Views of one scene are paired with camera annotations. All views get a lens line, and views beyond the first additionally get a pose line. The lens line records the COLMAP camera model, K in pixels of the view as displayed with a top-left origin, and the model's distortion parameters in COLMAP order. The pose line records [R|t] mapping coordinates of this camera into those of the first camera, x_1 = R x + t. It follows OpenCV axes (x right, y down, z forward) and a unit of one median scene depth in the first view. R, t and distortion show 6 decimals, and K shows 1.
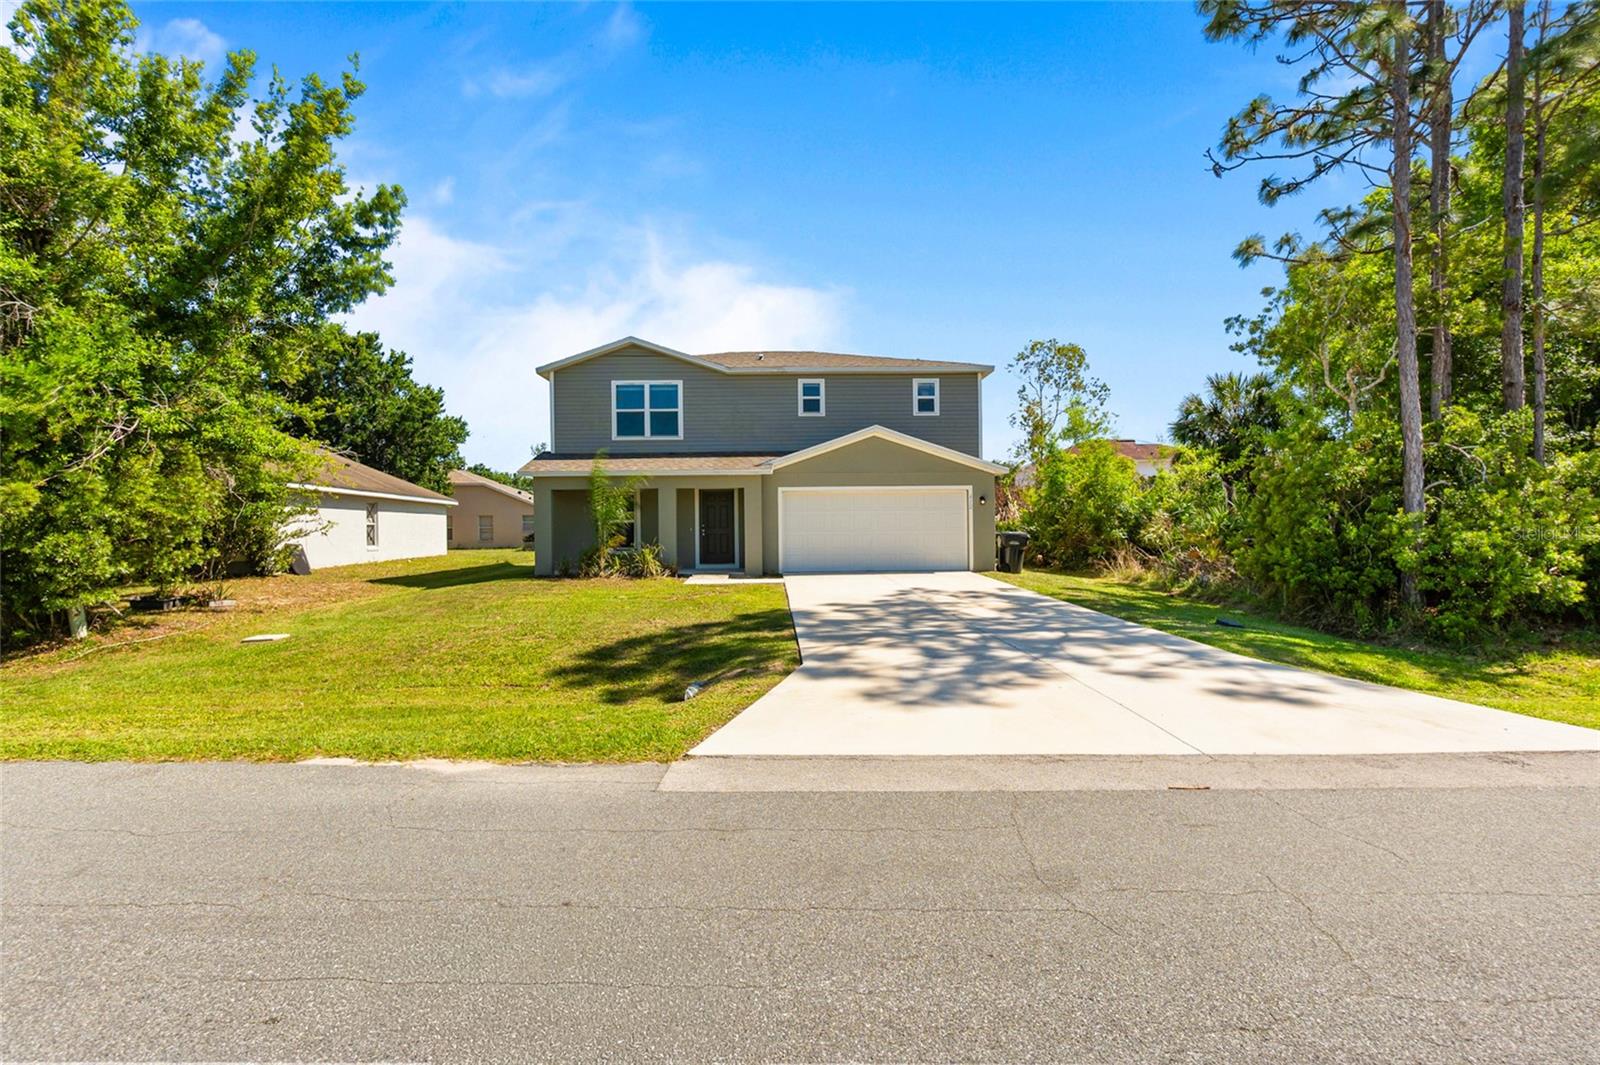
lens RADIAL K [[733.5, 0, 796.5], [0, 733.5, 528.6], [0, 0, 1]] dist [-0.002904, 0.000308]
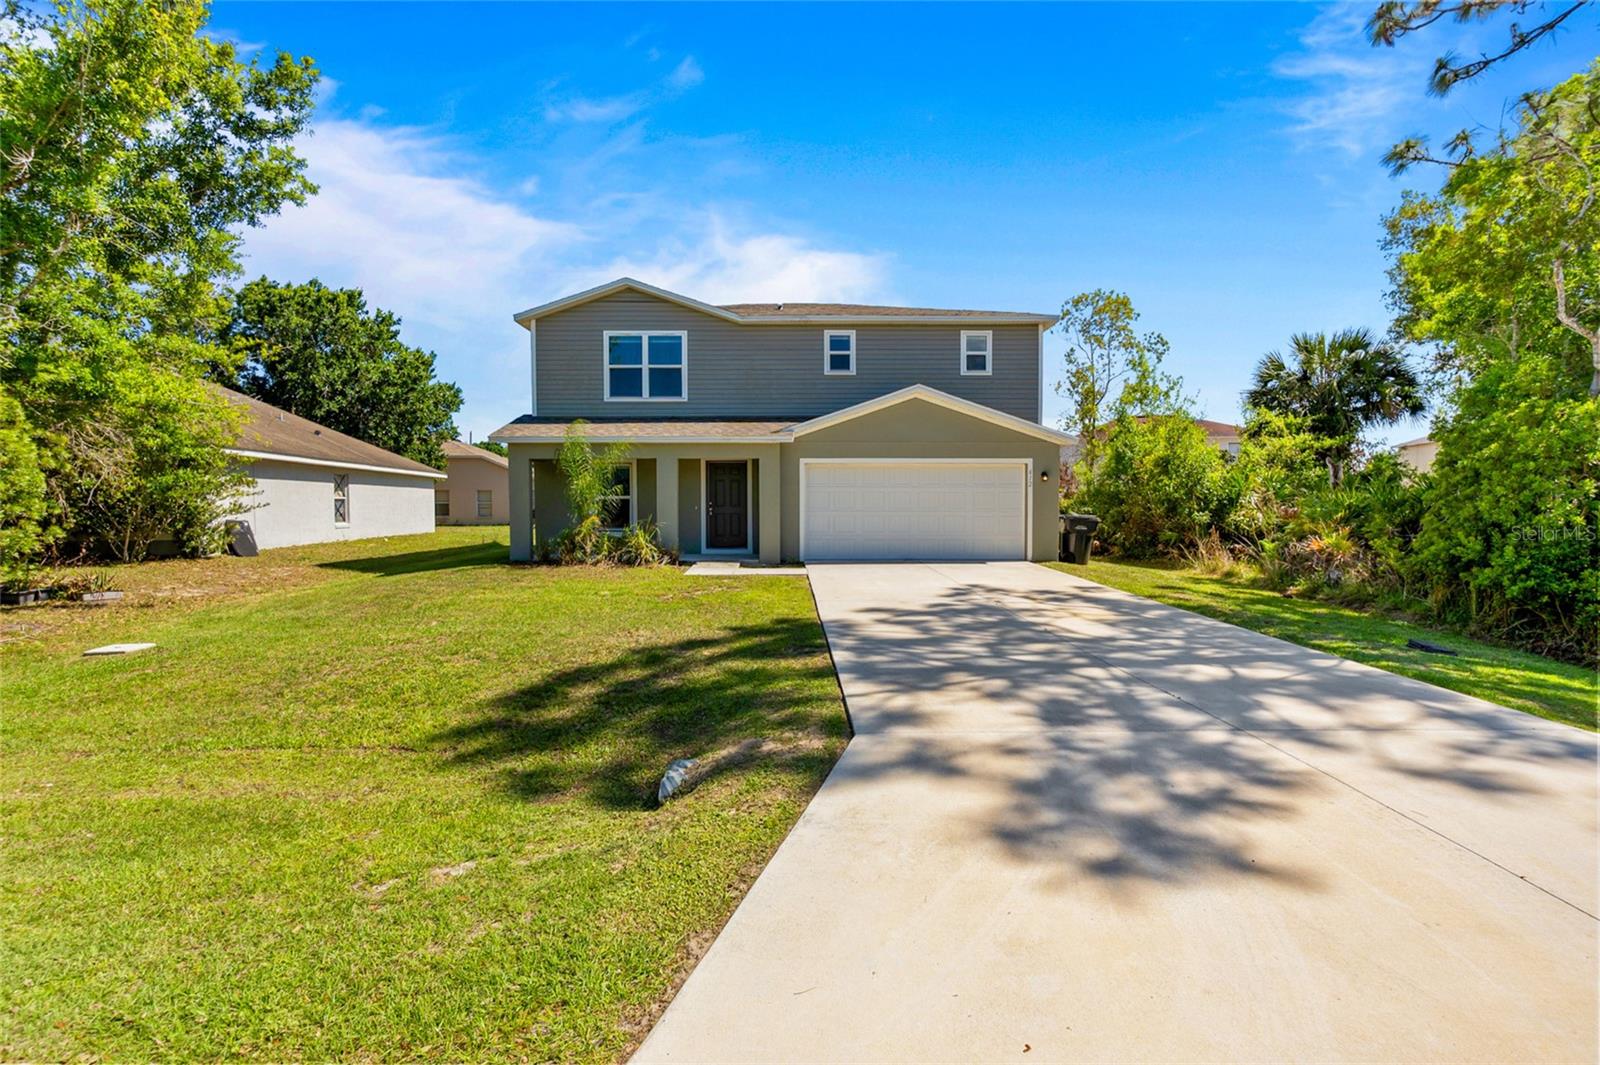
lens RADIAL K [[733.5, 0, 796.5], [0, 733.5, 528.6], [0, 0, 1]] dist [-0.002904, 0.000308]
pose [[0.999758, 0.010009, -0.019581, -0.010952], [-0.009418, 0.999505, 0.030031, -0.001401], [0.019872, -0.029839, 0.999357, 0.153156]]
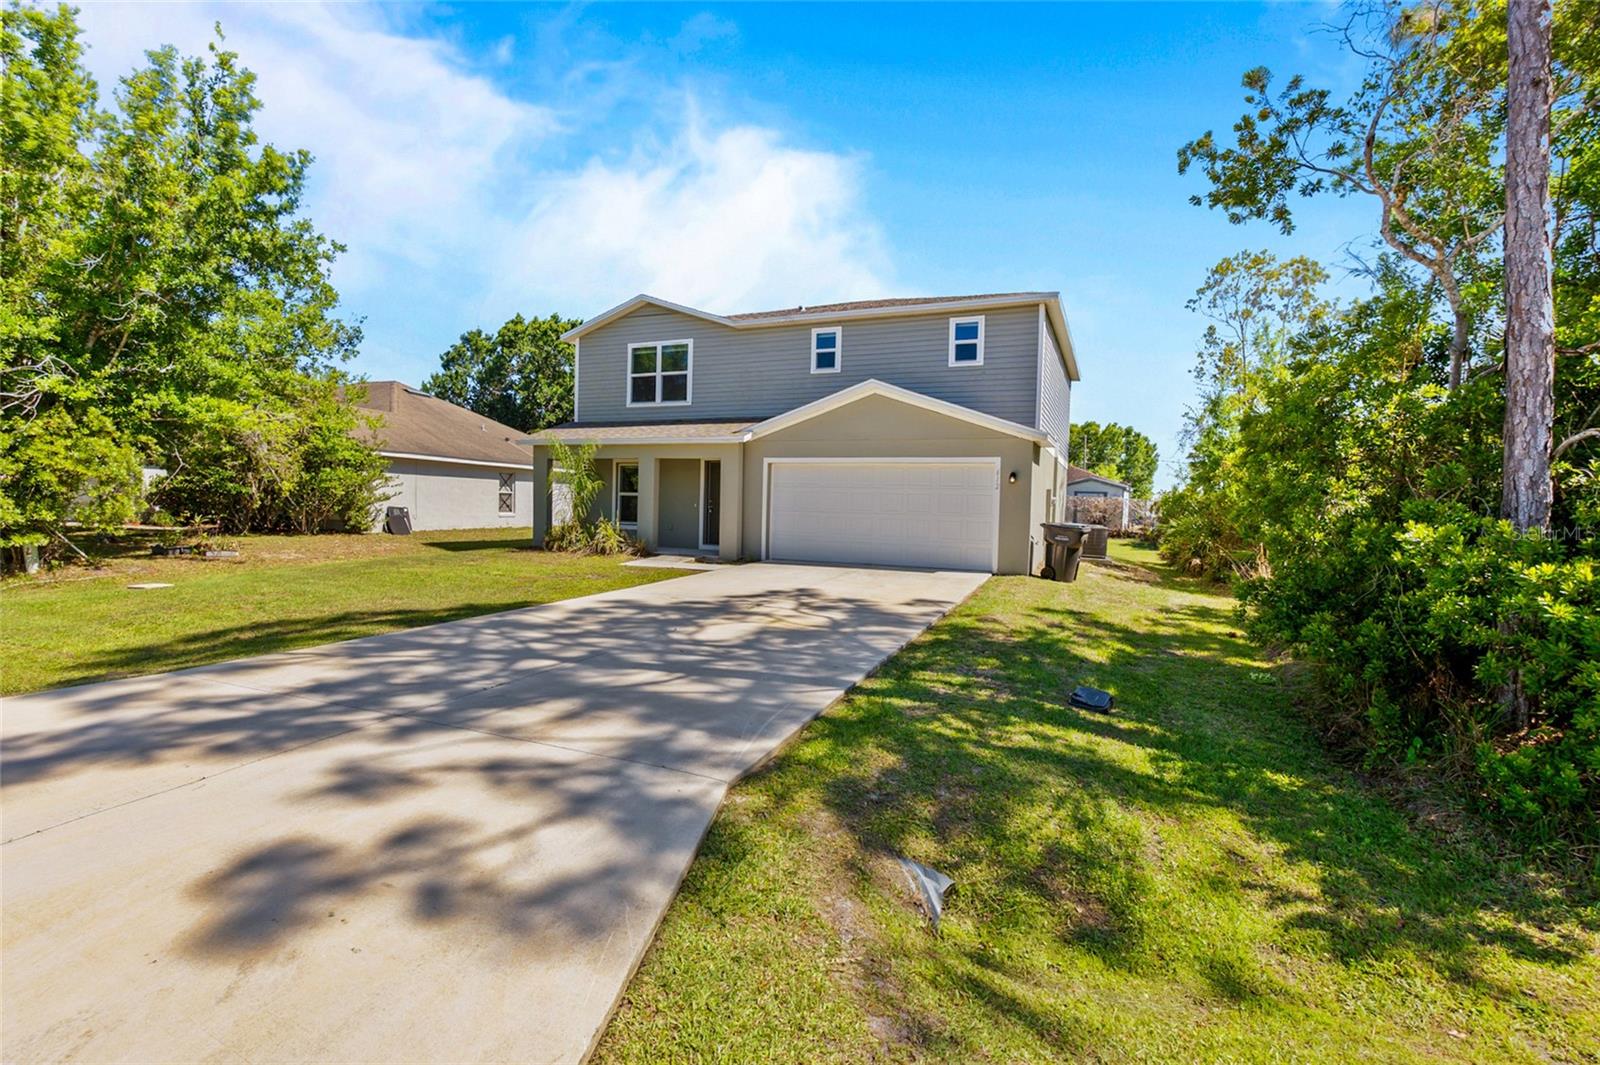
lens RADIAL K [[734.3, 0, 800.0], [0, 734.3, 532.5], [0, 0, 1]] dist [-0.001755, 0.000914]
pose [[0.908784, 0.047073, -0.414604, 0.350298], [-0.034961, 0.998712, 0.036759, -0.002890], [0.415800, -0.018911, 0.909259, 0.233184]]
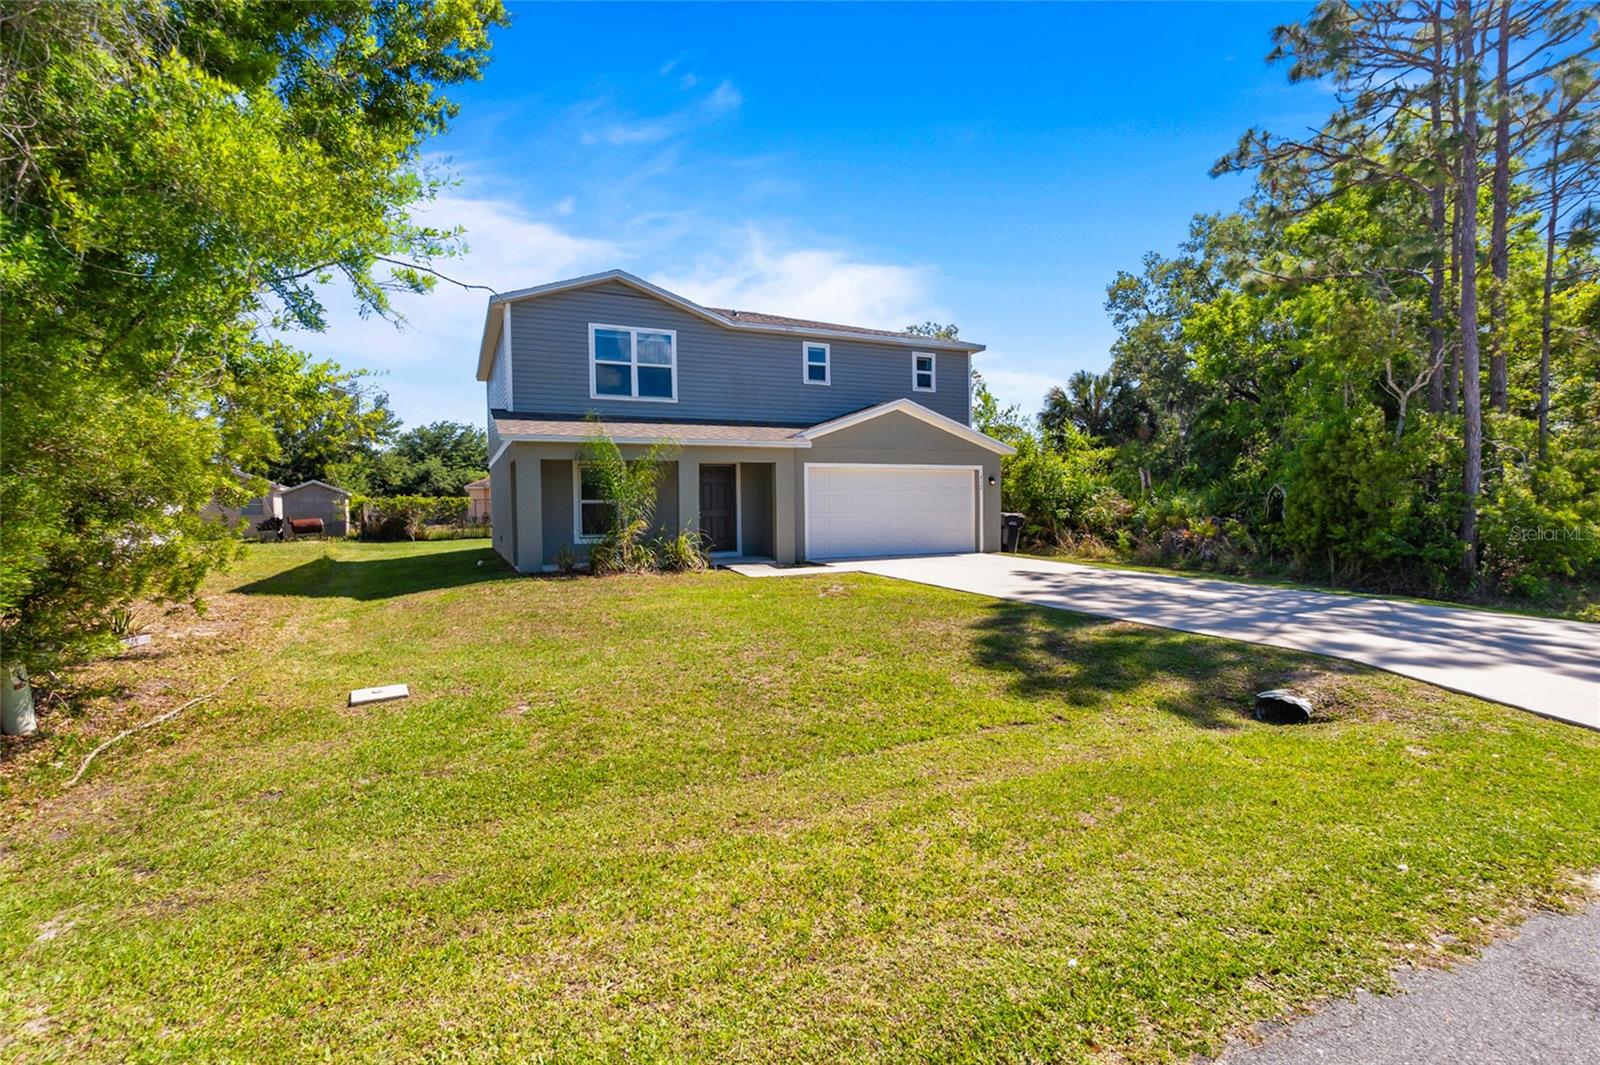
lens RADIAL K [[733.5, 0, 796.5], [0, 733.5, 528.6], [0, 0, 1]] dist [-0.002904, 0.000308]
pose [[0.917271, -0.014543, 0.397997, -0.365545], [0.005149, 0.999683, 0.024663, 0.000535], [-0.398229, -0.020573, 0.917055, 0.185851]]
